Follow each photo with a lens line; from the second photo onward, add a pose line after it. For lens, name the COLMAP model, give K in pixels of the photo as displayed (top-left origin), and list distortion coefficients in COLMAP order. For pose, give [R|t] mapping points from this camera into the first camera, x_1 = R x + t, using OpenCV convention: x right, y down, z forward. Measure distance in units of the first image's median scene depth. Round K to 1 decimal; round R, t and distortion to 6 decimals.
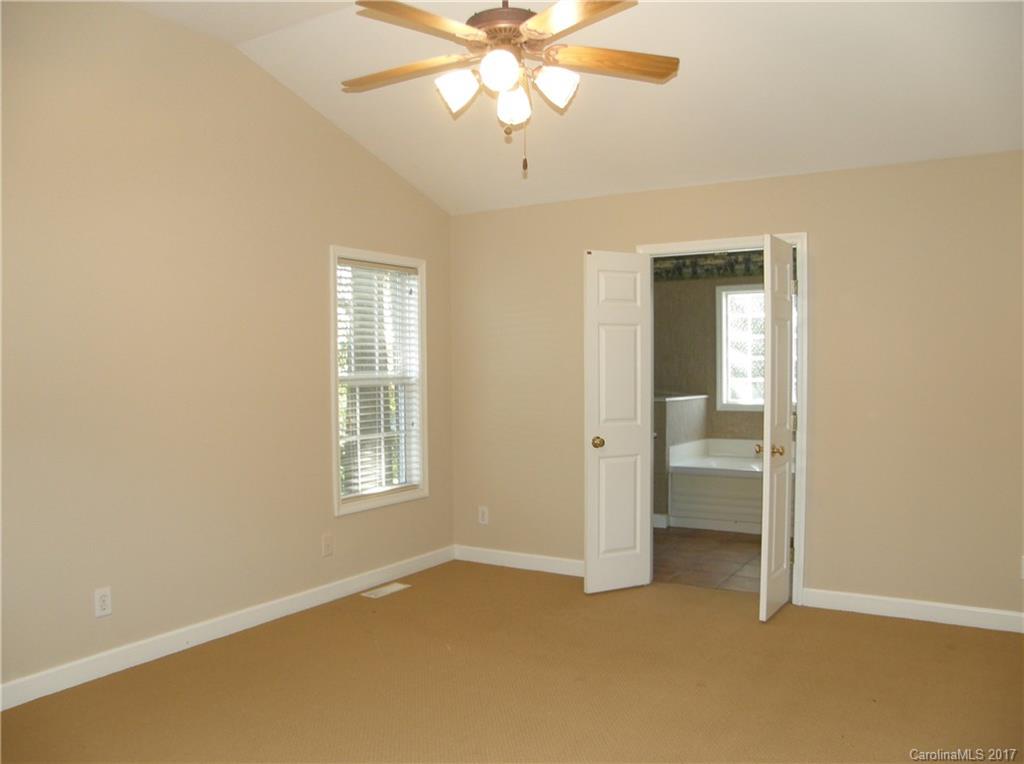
lens RADIAL K [[831.5, 0, 525.3], [0, 831.5, 398.8], [0, 0, 1]] dist [-0.162512, 0.141582]
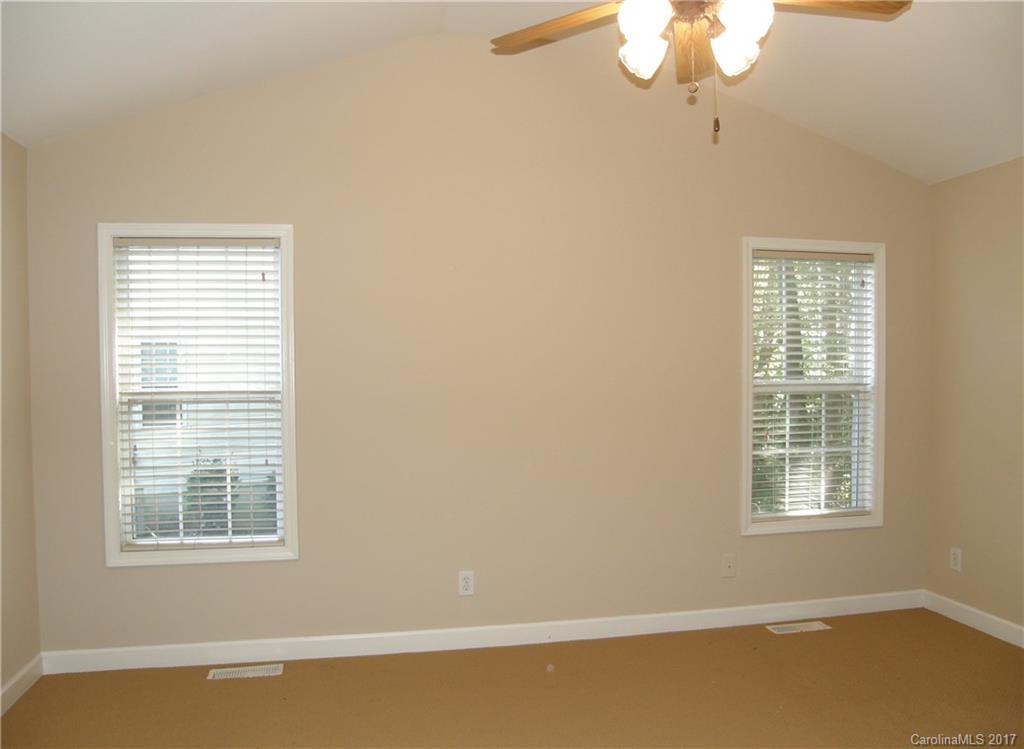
lens RADIAL K [[839.3, 0, 532.4], [0, 839.3, 388.4], [0, 0, 1]] dist [-0.143256, 0.091590]
pose [[0.689013, 0.027860, -0.724214, 0.246604], [-0.030621, 0.999488, 0.009317, -0.019655], [0.724102, 0.015756, 0.689513, 0.181612]]
